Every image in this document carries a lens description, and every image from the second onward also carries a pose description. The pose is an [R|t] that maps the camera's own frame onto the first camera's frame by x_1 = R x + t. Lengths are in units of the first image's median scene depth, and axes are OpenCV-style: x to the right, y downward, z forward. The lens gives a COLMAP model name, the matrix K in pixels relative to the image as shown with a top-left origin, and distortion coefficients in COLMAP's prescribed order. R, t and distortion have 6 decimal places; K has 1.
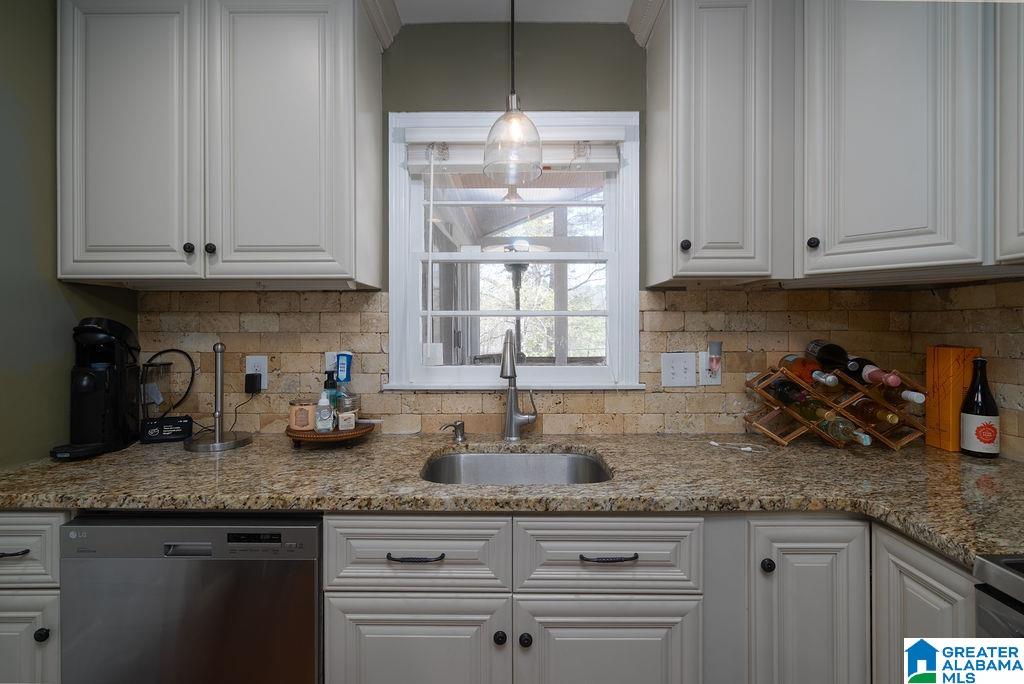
lens RADIAL K [[469.4, 0, 508.8], [0, 469.4, 327.2], [0, 0, 1]] dist [-0.004042, -0.000422]
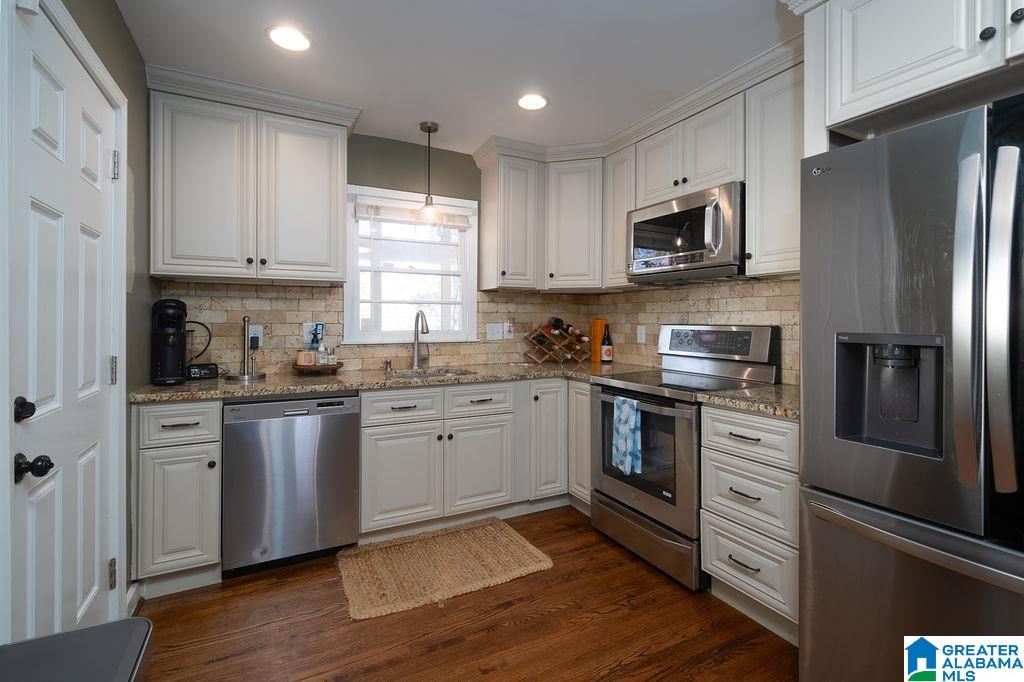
lens RADIAL K [[469.4, 0, 520.5], [0, 469.4, 321.9], [0, 0, 1]] dist [-0.004042, -0.000422]
pose [[0.875281, 0.000545, 0.483614, -0.610952], [-0.004125, 0.999971, 0.006339, 0.041828], [-0.483596, -0.007544, 0.875259, -0.966557]]
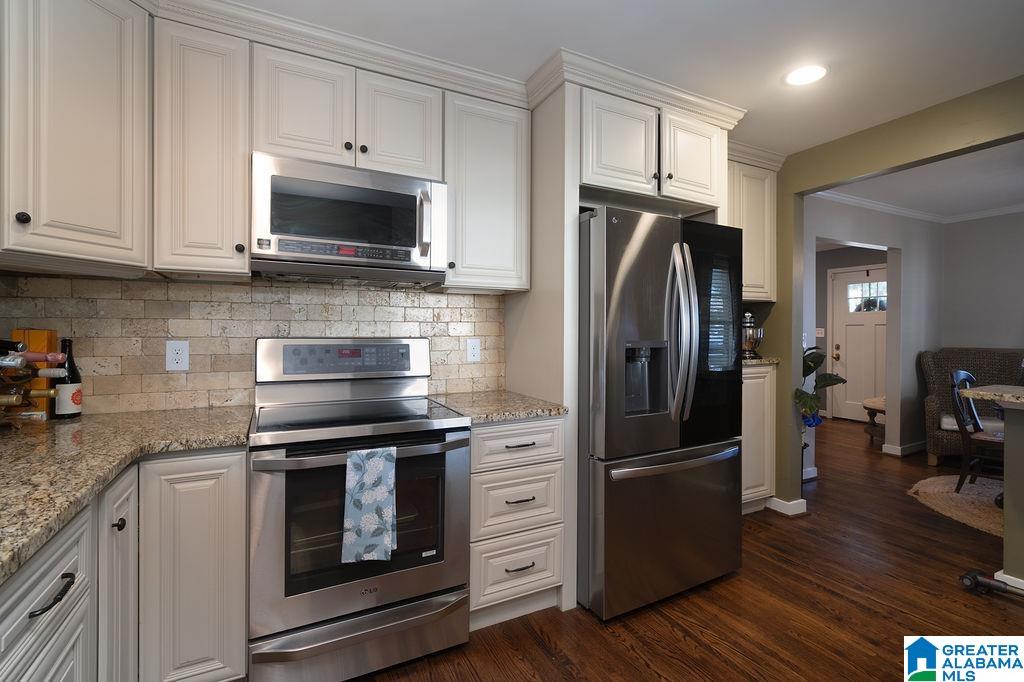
lens RADIAL K [[469.4, 0, 516.8], [0, 469.4, 334.1], [0, 0, 1]] dist [-0.004042, -0.000422]
pose [[-0.472817, -0.003901, 0.881152, -0.616000], [-0.004977, 0.999986, 0.001756, 0.045871], [-0.881147, -0.003555, -0.472830, 0.519421]]
